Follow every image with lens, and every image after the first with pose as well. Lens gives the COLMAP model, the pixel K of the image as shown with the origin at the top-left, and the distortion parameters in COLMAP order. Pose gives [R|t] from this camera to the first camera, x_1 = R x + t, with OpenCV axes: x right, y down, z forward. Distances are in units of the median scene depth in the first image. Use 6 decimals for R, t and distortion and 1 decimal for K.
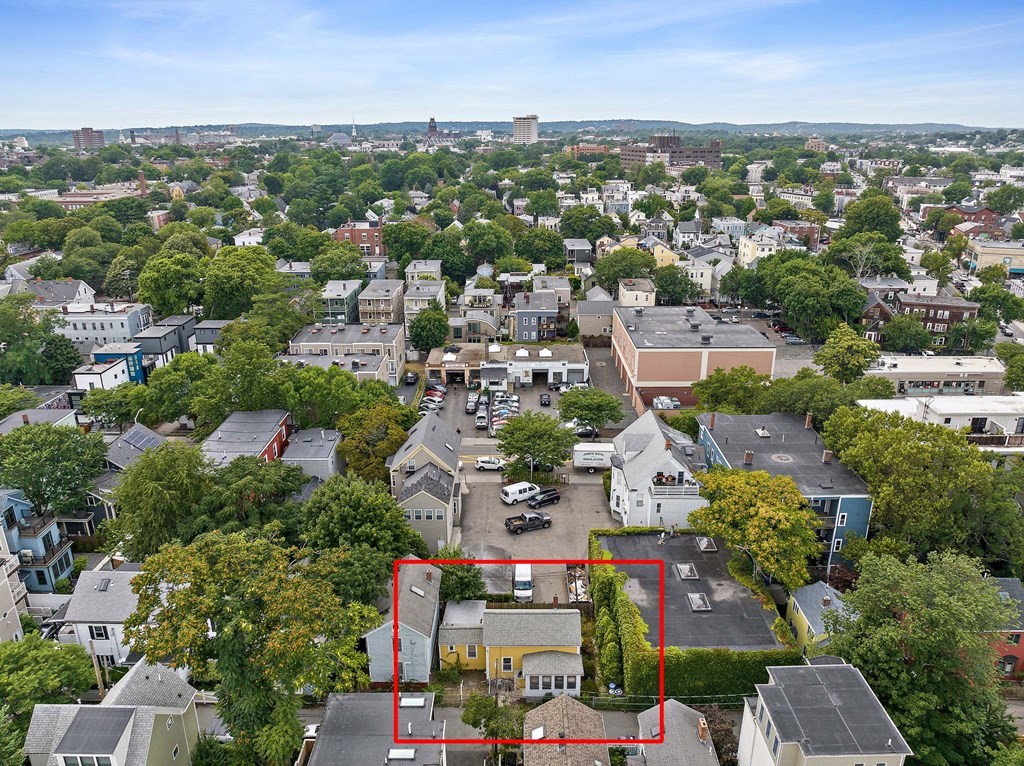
lens RADIAL K [[729.9, 0, 512.0], [0, 729.9, 383.0], [0, 0, 1]] dist [0.000408, -0.035712]
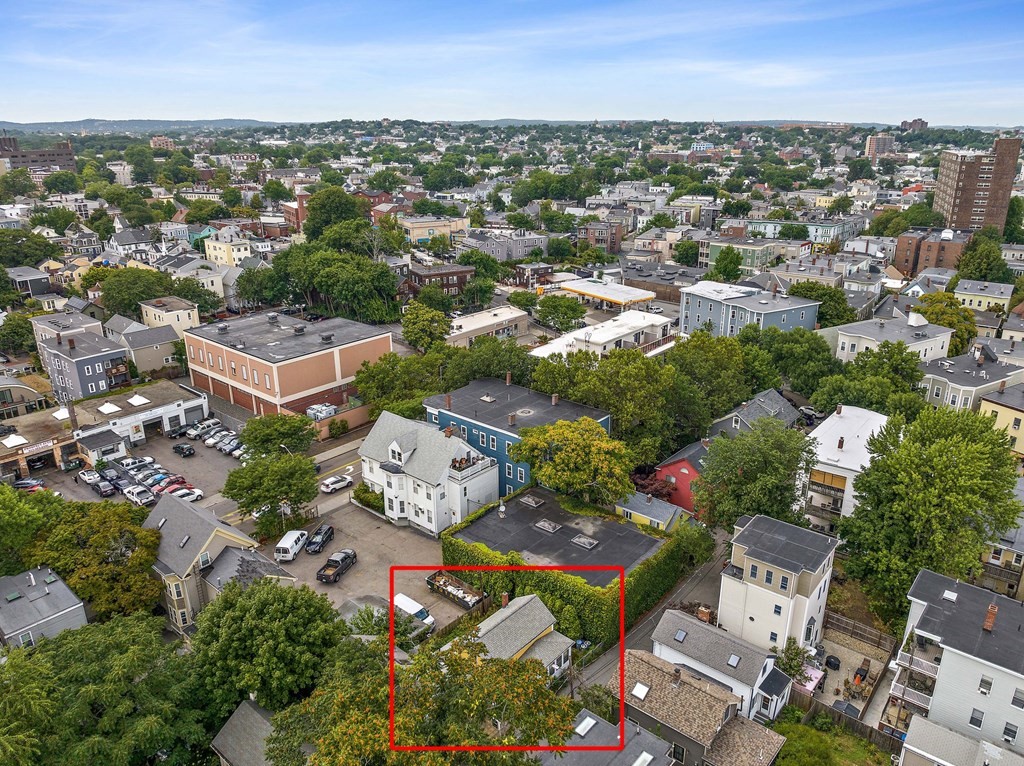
lens RADIAL K [[729.9, 0, 512.0], [0, 729.9, 383.0], [0, 0, 1]] dist [0.000408, -0.035712]
pose [[0.644254, -0.257938, 0.720003, -0.284638], [0.255386, 0.959931, 0.115373, -0.049353], [-0.720912, 0.109549, 0.684313, 0.134617]]
